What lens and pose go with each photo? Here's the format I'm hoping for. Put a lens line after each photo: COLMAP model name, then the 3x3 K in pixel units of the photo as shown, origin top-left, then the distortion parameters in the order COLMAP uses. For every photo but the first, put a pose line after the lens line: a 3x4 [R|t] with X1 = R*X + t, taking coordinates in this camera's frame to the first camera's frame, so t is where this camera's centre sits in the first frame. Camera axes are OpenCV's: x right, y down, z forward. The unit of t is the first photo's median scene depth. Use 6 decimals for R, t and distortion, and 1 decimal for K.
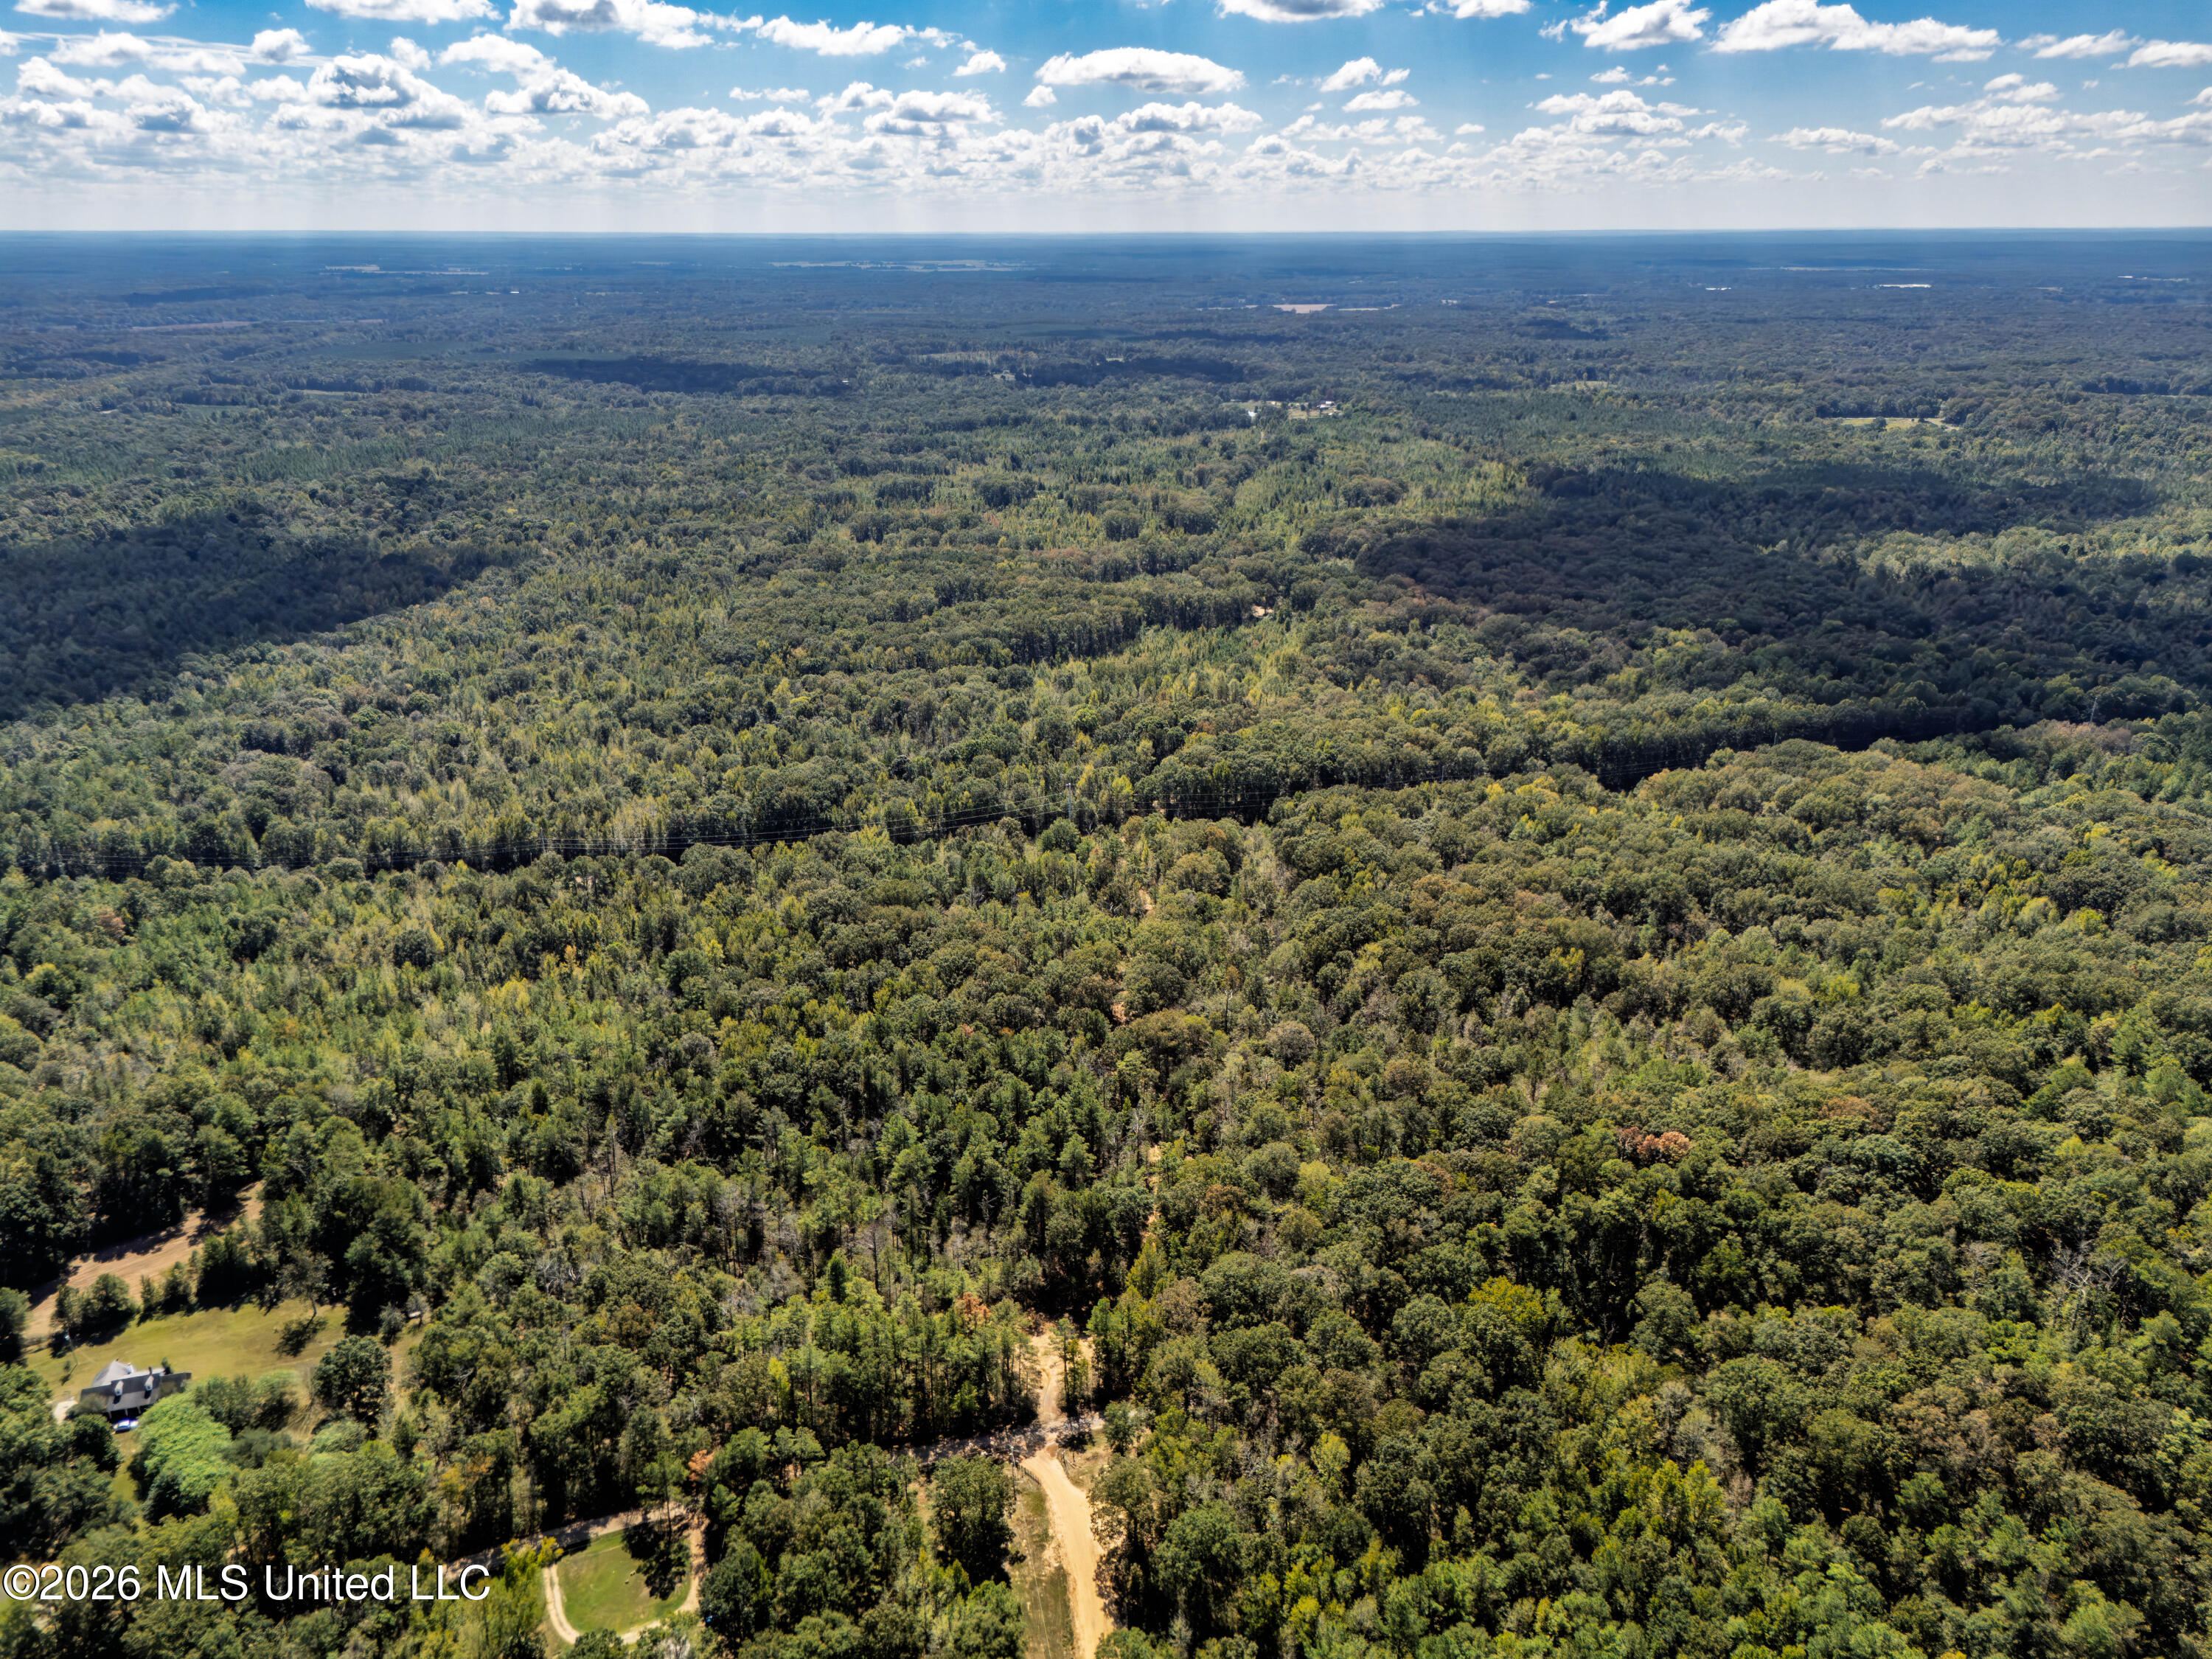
lens RADIAL K [[1503.6, 0, 1106.0], [0, 1503.6, 829.5], [0, 0, 1]] dist [0.053639, -0.034412]
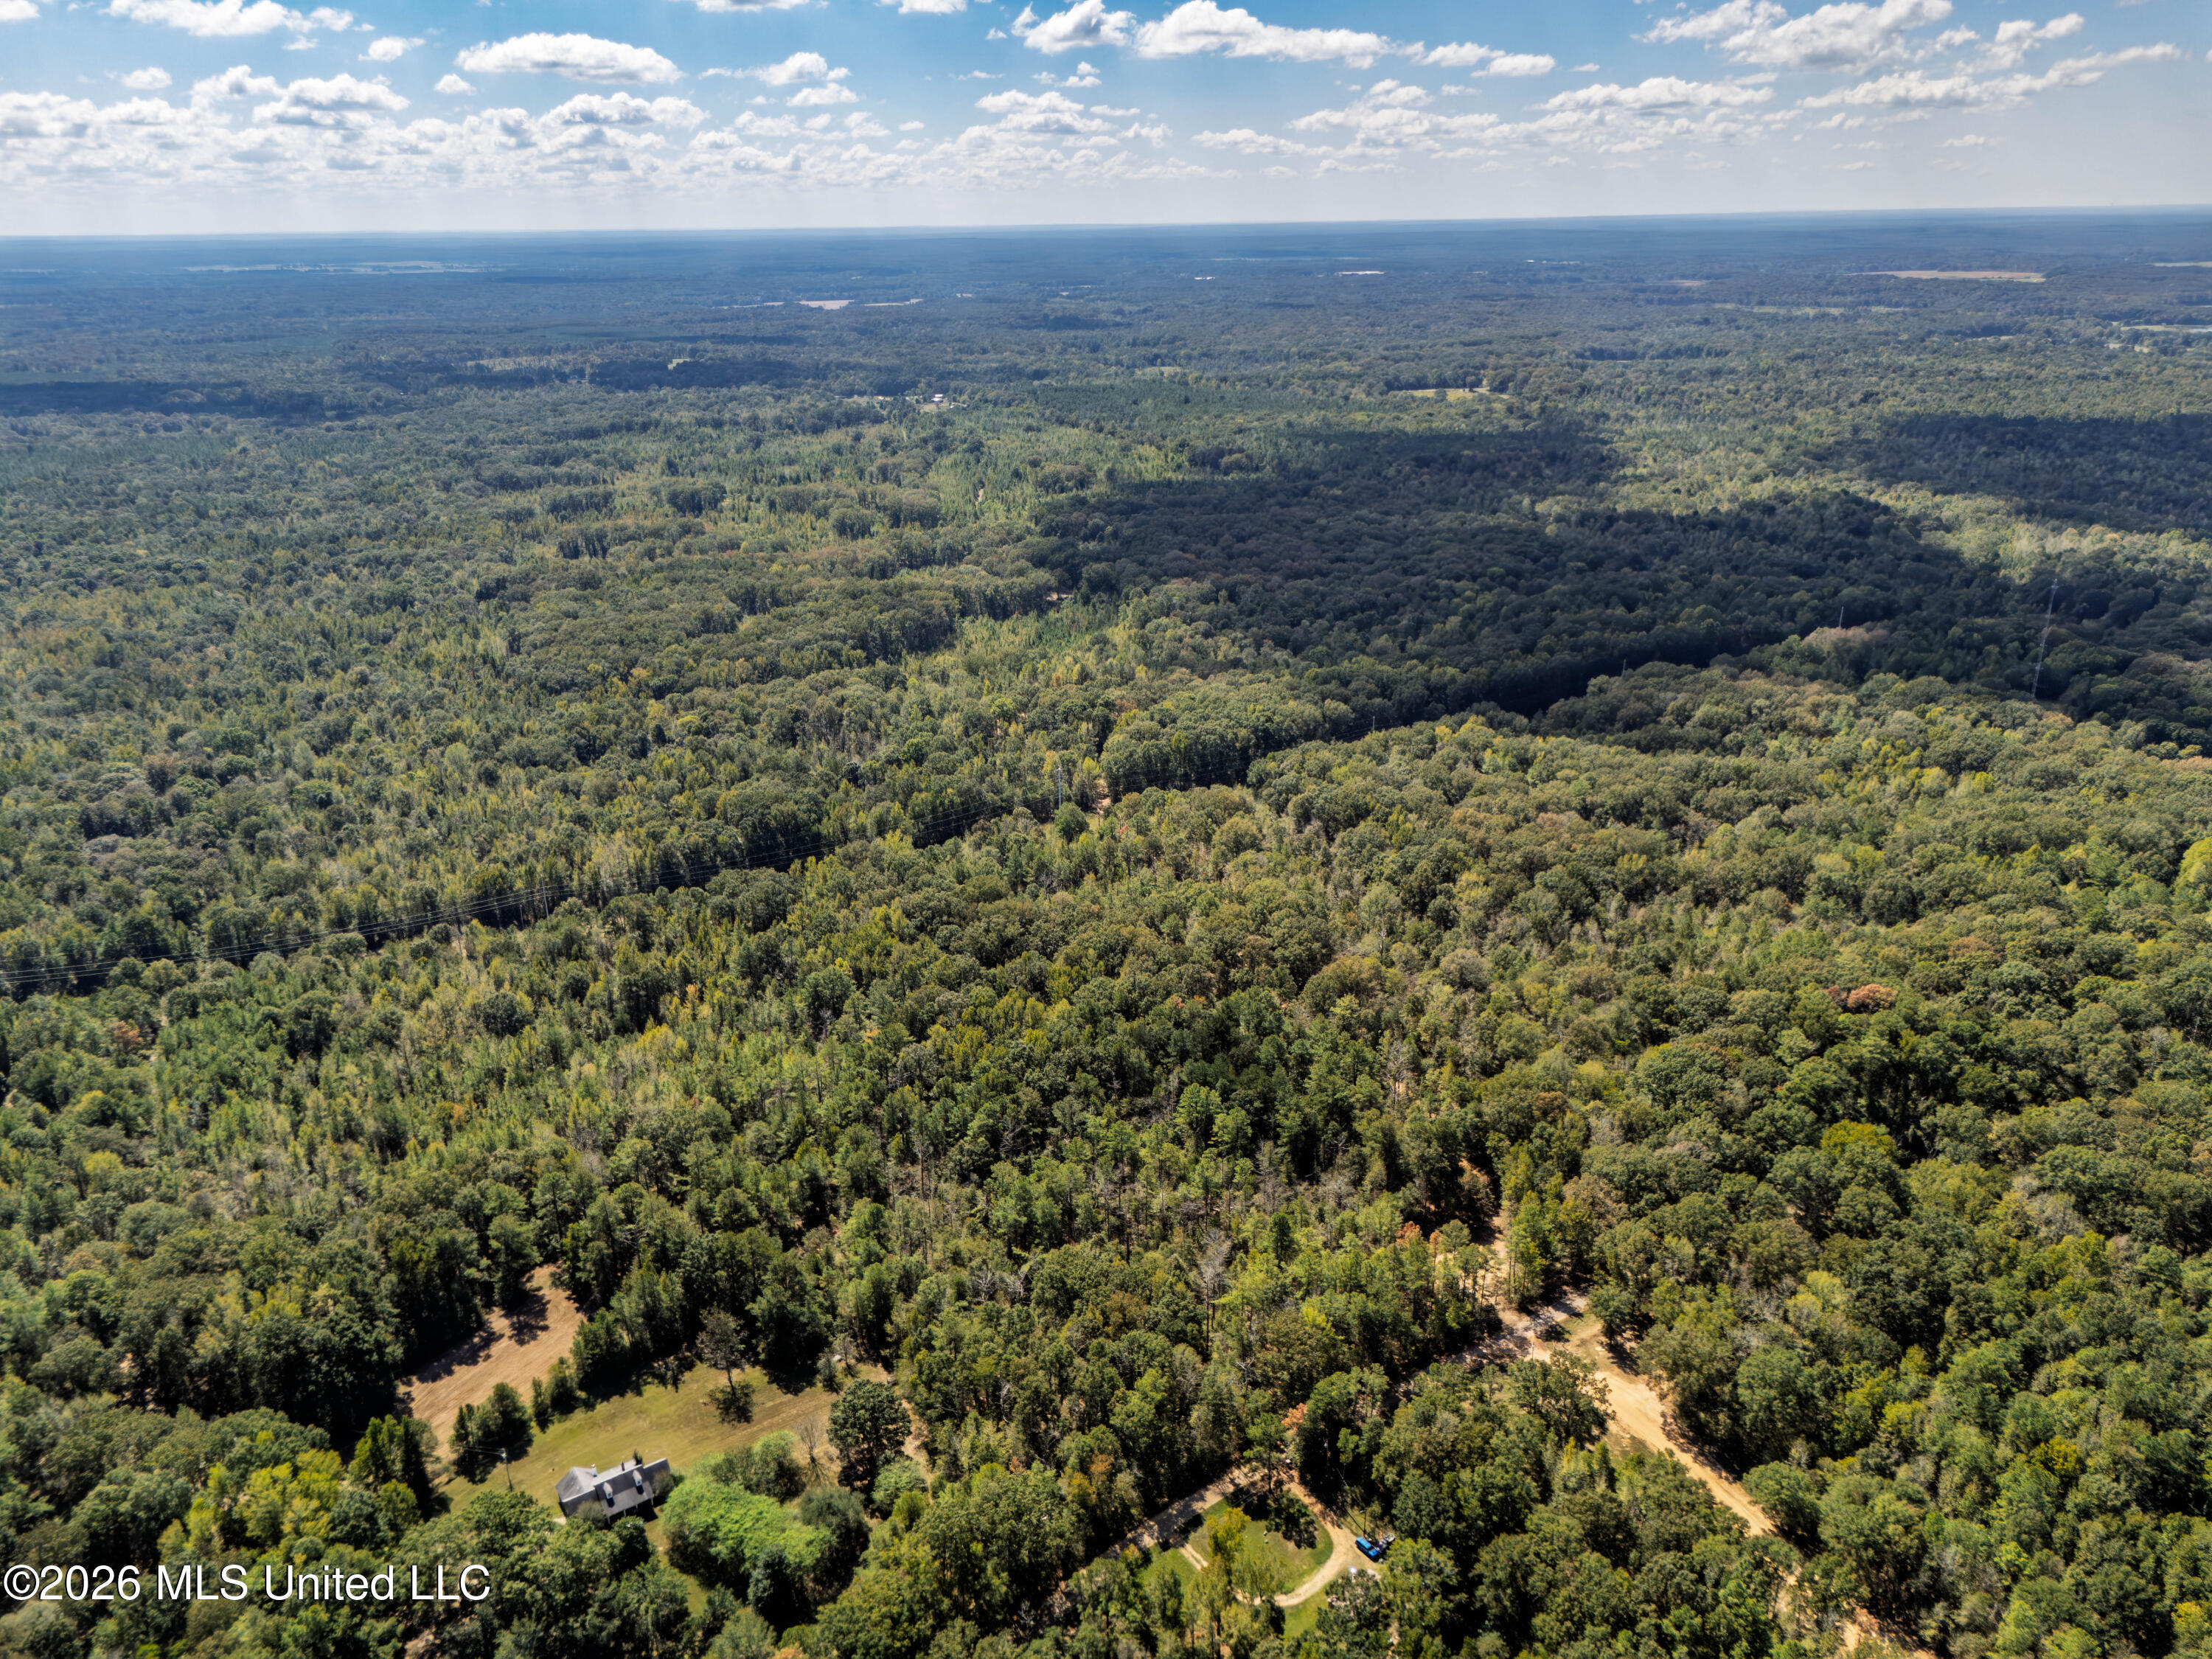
lens RADIAL K [[1503.6, 0, 1106.0], [0, 1503.6, 829.5], [0, 0, 1]] dist [0.053639, -0.034412]
pose [[0.957959, -0.119310, 0.260920, -0.355013], [0.118617, 0.992768, 0.018463, -0.006088], [-0.261236, 0.013263, 0.965184, 0.023932]]
